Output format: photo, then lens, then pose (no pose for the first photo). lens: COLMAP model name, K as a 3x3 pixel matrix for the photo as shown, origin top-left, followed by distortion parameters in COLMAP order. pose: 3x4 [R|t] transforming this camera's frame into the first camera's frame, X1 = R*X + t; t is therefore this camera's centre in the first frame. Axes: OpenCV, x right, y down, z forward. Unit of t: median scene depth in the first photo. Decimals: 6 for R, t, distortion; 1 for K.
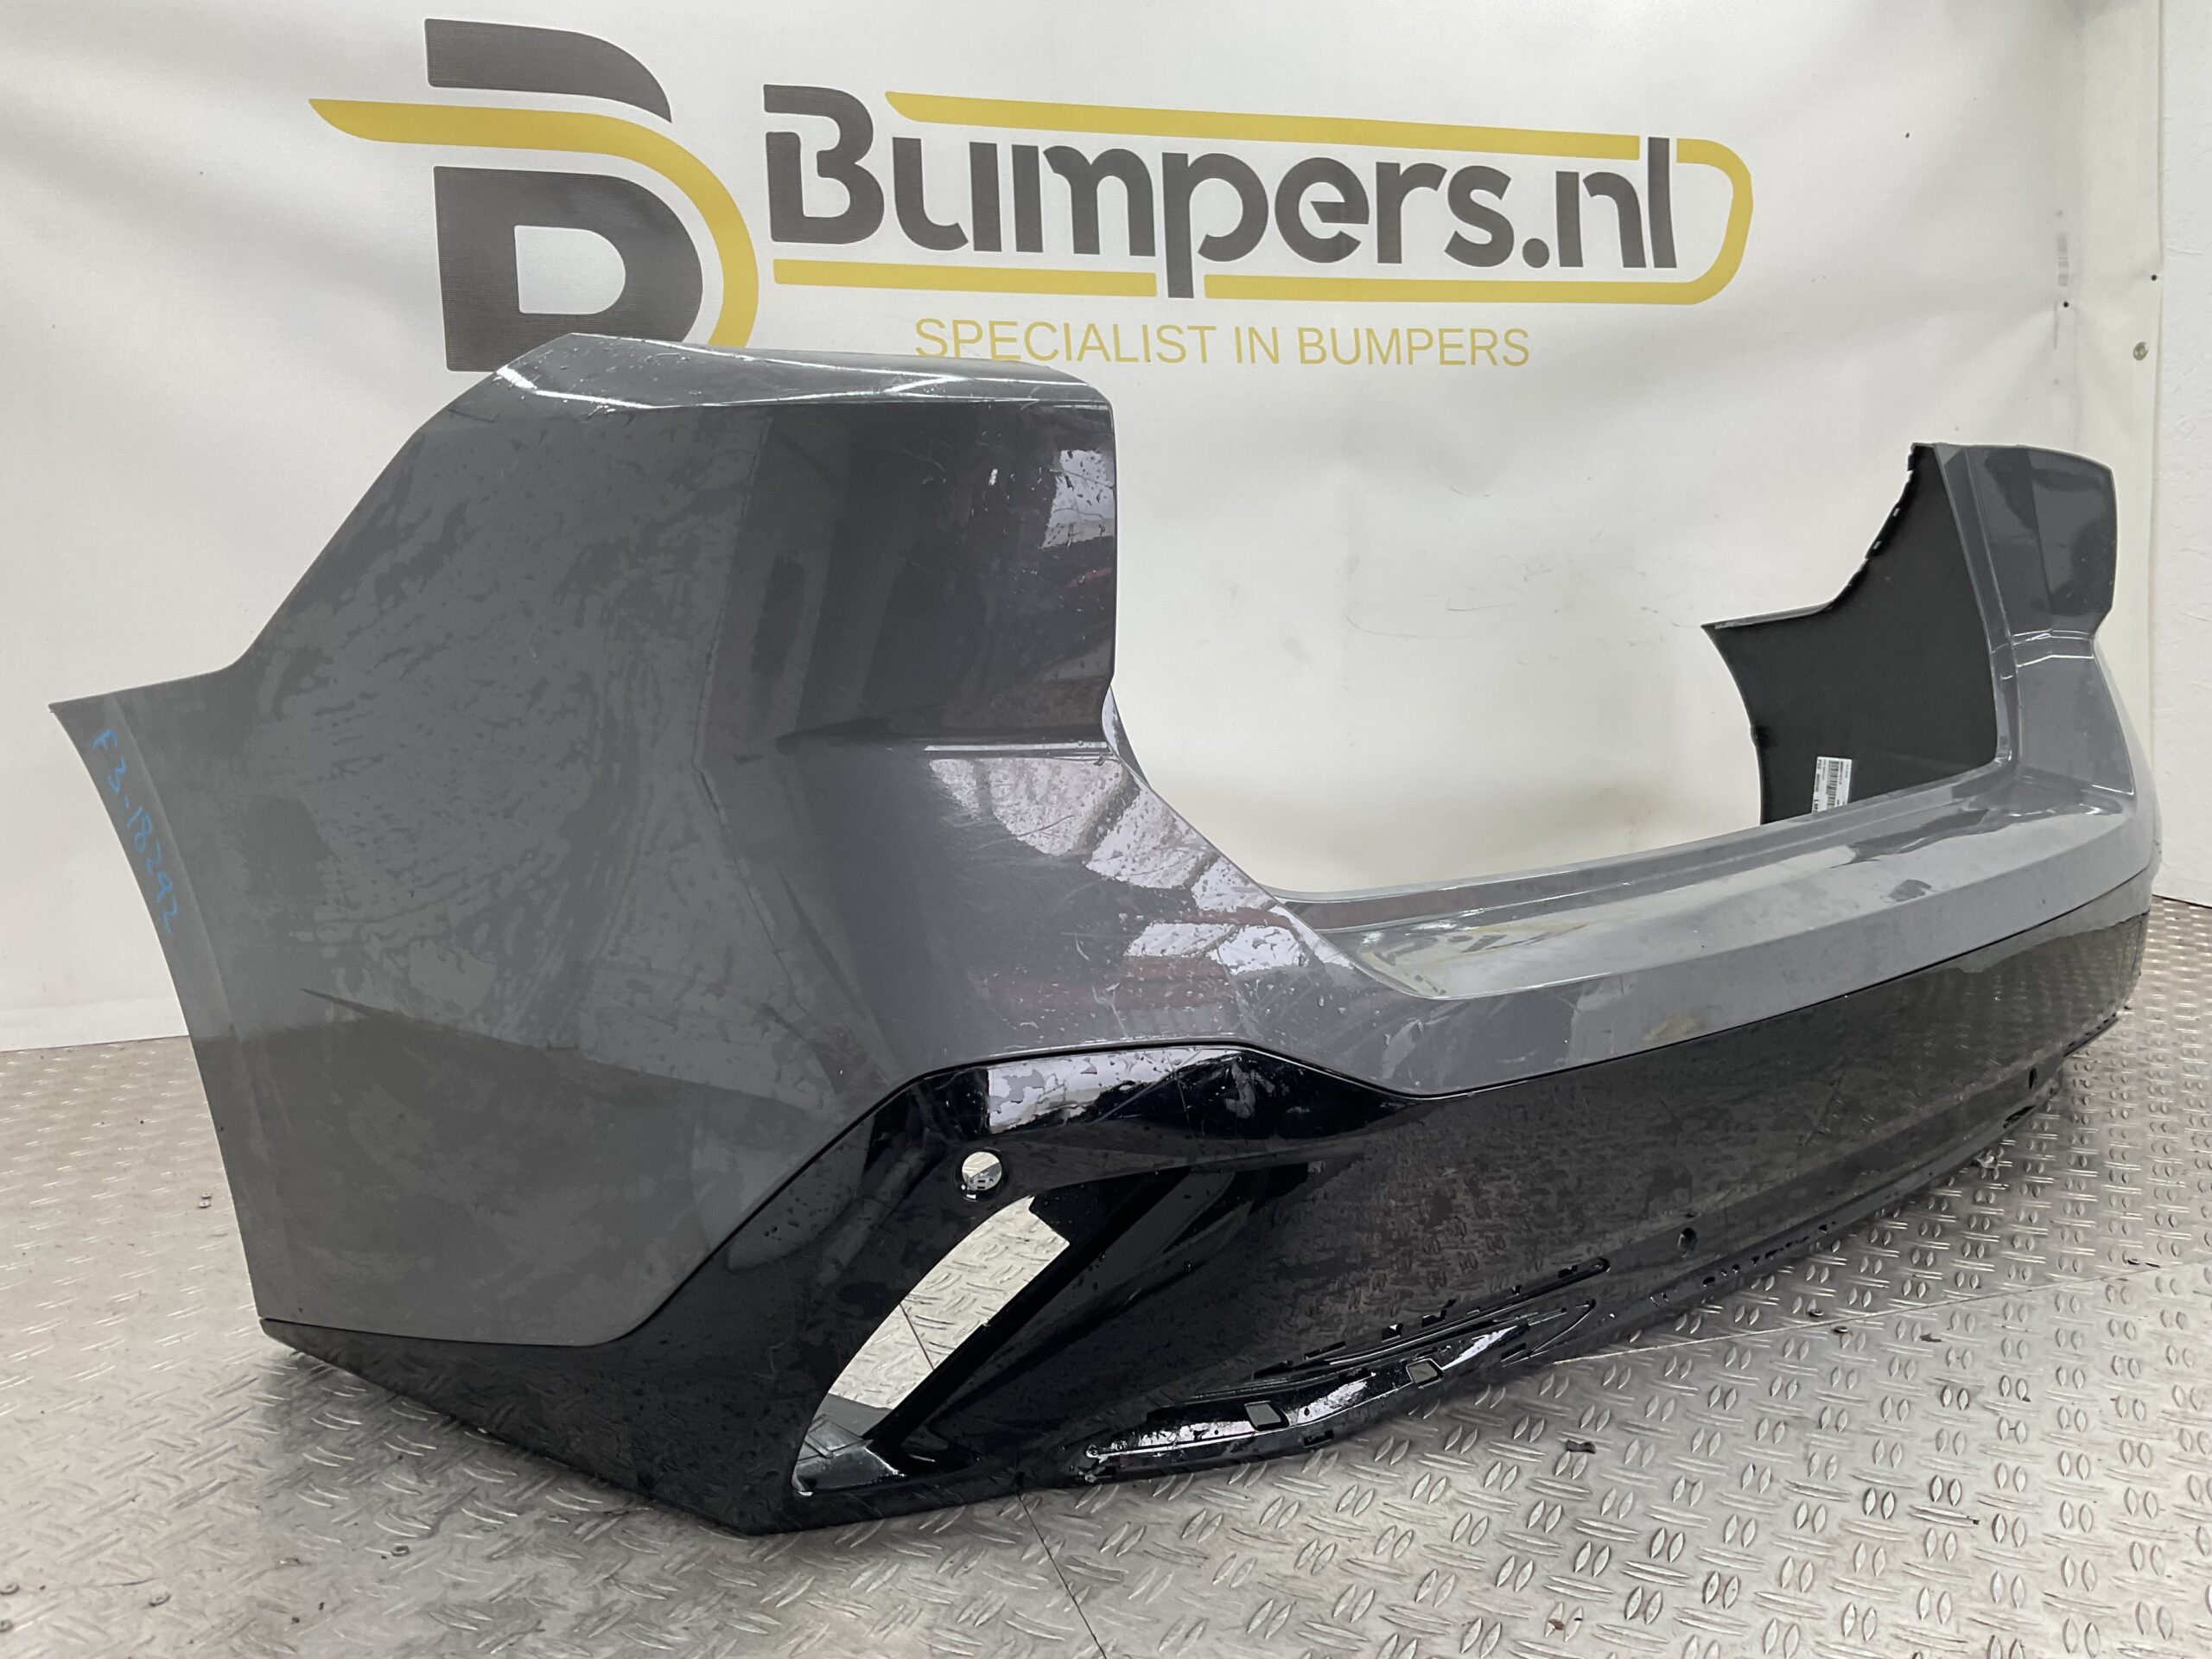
lens RADIAL K [[1821.8, 0, 1085.8], [0, 1821.8, 819.1], [0, 0, 1]] dist [0.057738, -0.096259]
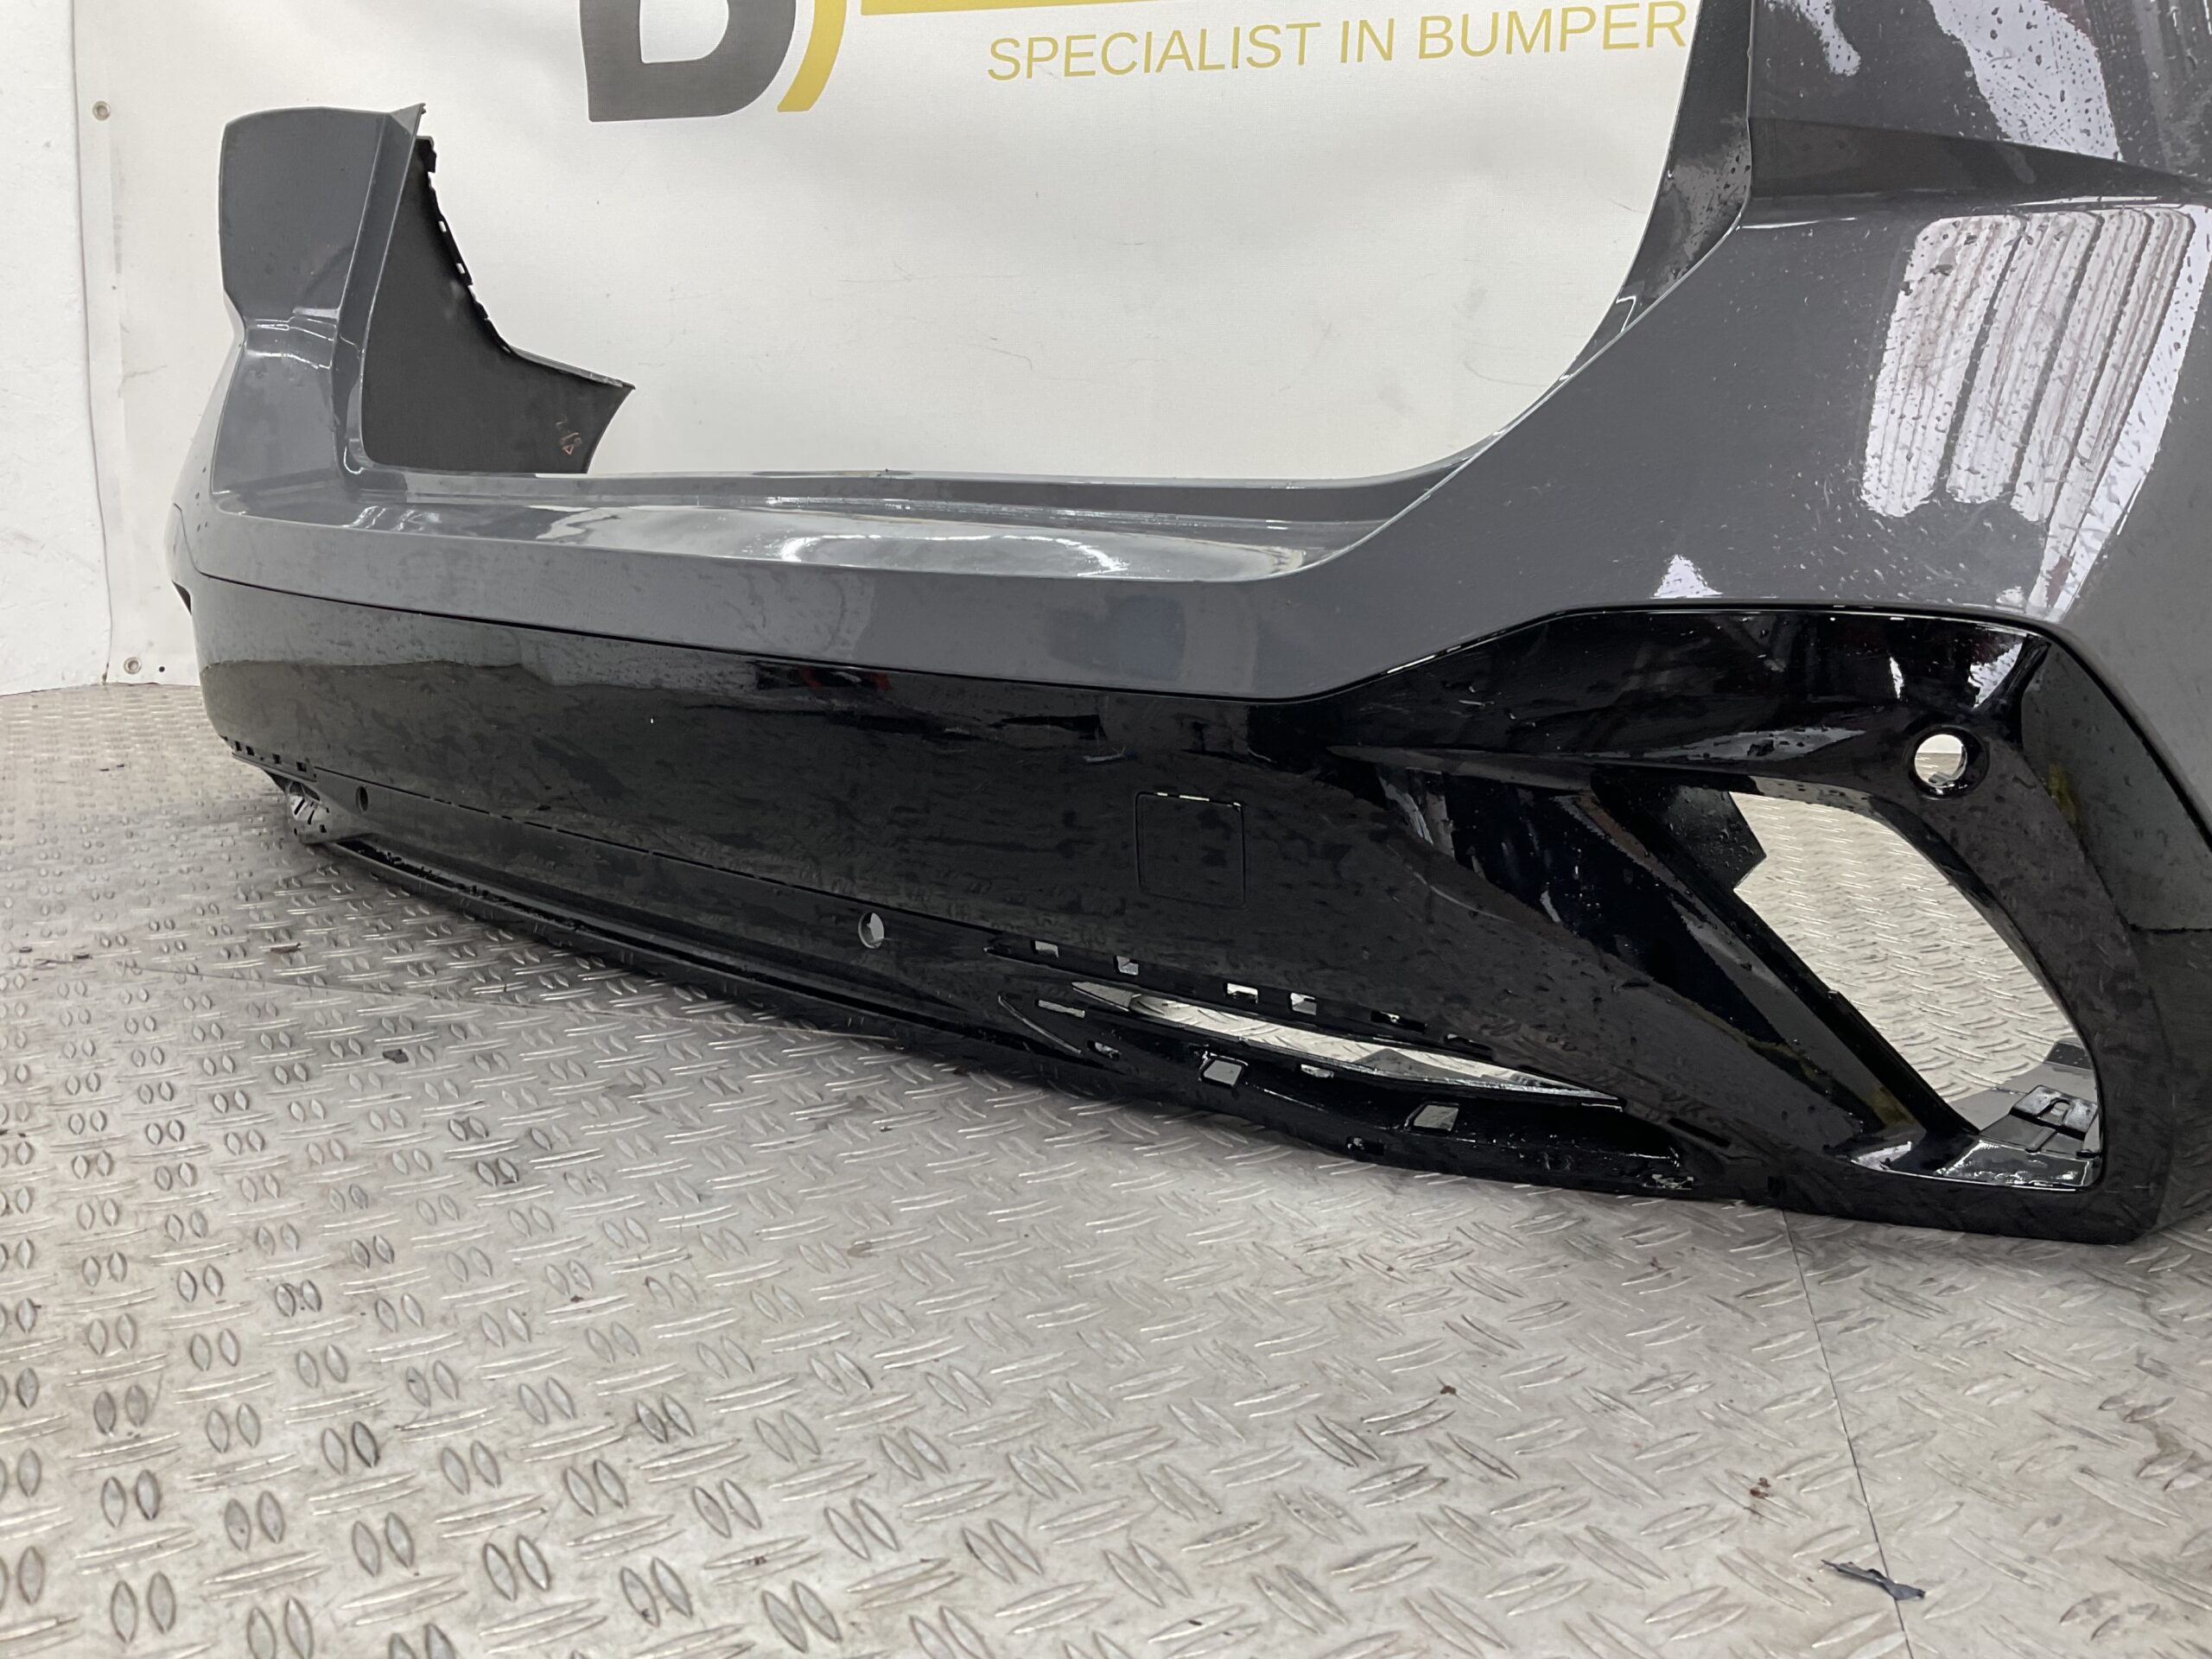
lens RADIAL K [[1821.8, 0, 1091.0], [0, 1821.8, 813.8], [0, 0, 1]] dist [0.057738, -0.096259]
pose [[0.851753, 0.121873, -0.509573, 0.536992], [-0.095092, 0.992377, 0.078398, 0.058272], [0.515243, -0.018320, 0.856848, 0.195507]]
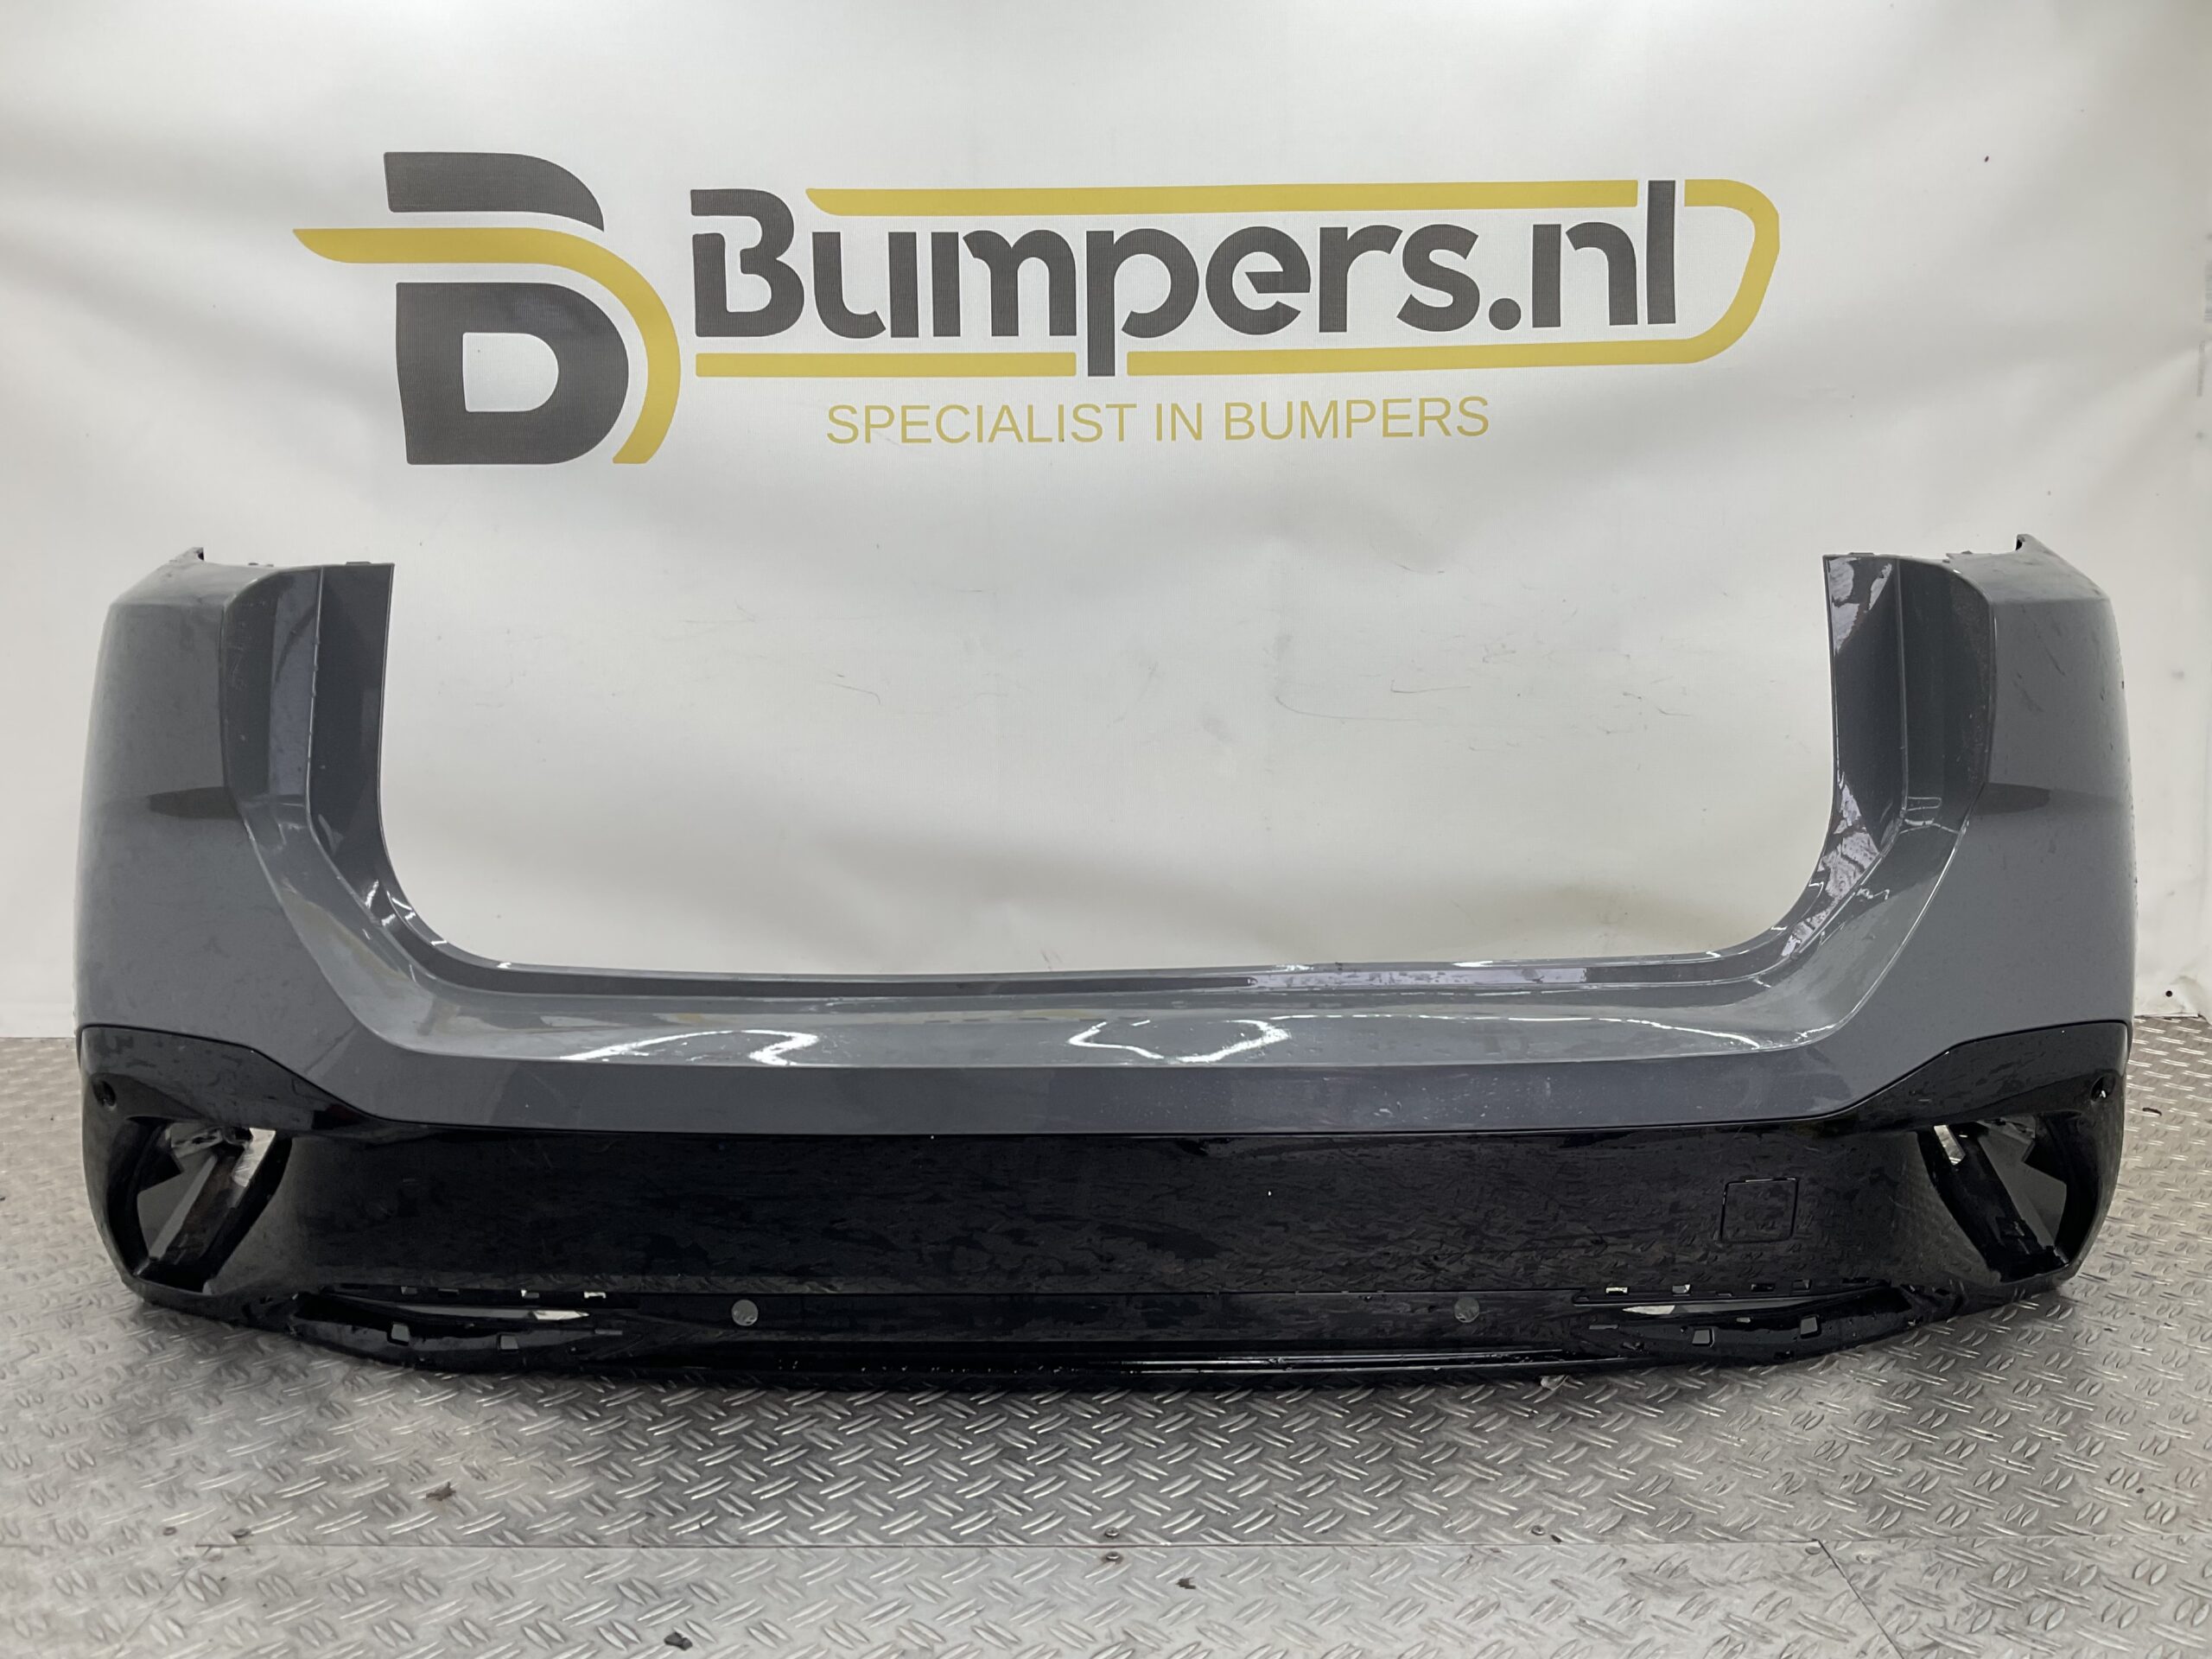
lens RADIAL K [[1821.8, 0, 1089.1], [0, 1821.8, 819.7], [0, 0, 1]] dist [0.057738, -0.096259]
pose [[0.954374, 0.053729, -0.293741, 0.394174], [-0.048275, 0.998501, 0.025794, -0.077391], [0.294687, -0.010437, 0.955537, 0.049428]]
